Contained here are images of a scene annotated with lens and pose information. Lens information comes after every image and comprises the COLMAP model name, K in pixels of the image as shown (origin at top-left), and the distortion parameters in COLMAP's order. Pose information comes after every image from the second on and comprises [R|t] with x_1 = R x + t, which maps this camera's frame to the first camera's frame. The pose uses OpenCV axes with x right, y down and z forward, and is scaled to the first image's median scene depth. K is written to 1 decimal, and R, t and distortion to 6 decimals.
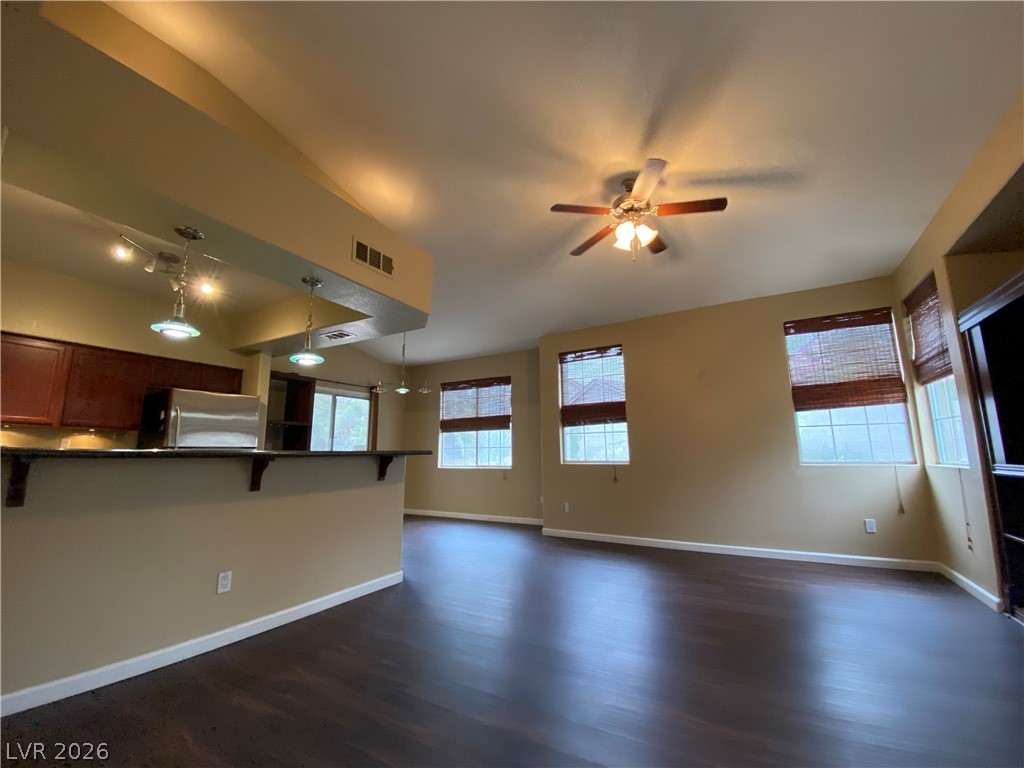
lens RADIAL K [[412.5, 0, 512.5], [0, 412.5, 383.5], [0, 0, 1]] dist [0.000436, -0.009553]
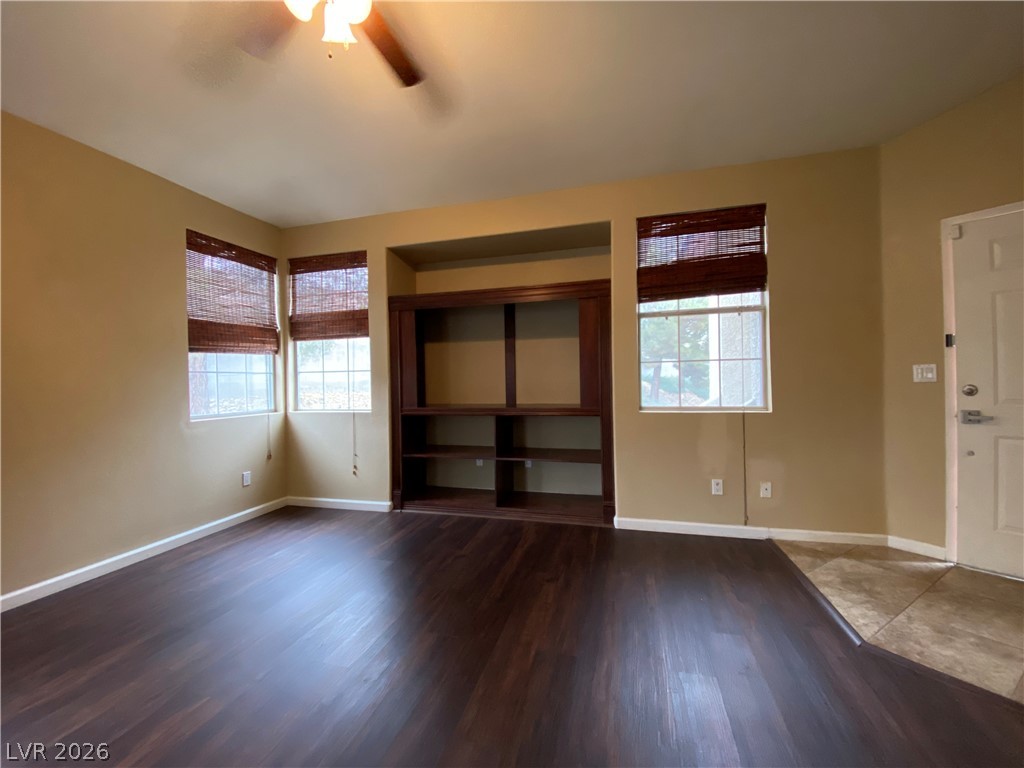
lens RADIAL K [[412.5, 0, 513.1], [0, 412.5, 386.3], [0, 0, 1]] dist [0.000436, -0.009553]
pose [[-0.246588, 0.006370, 0.969099, -0.209803], [-0.140750, 0.989140, -0.042315, 0.086214], [-0.958845, -0.146835, -0.243014, 0.659803]]
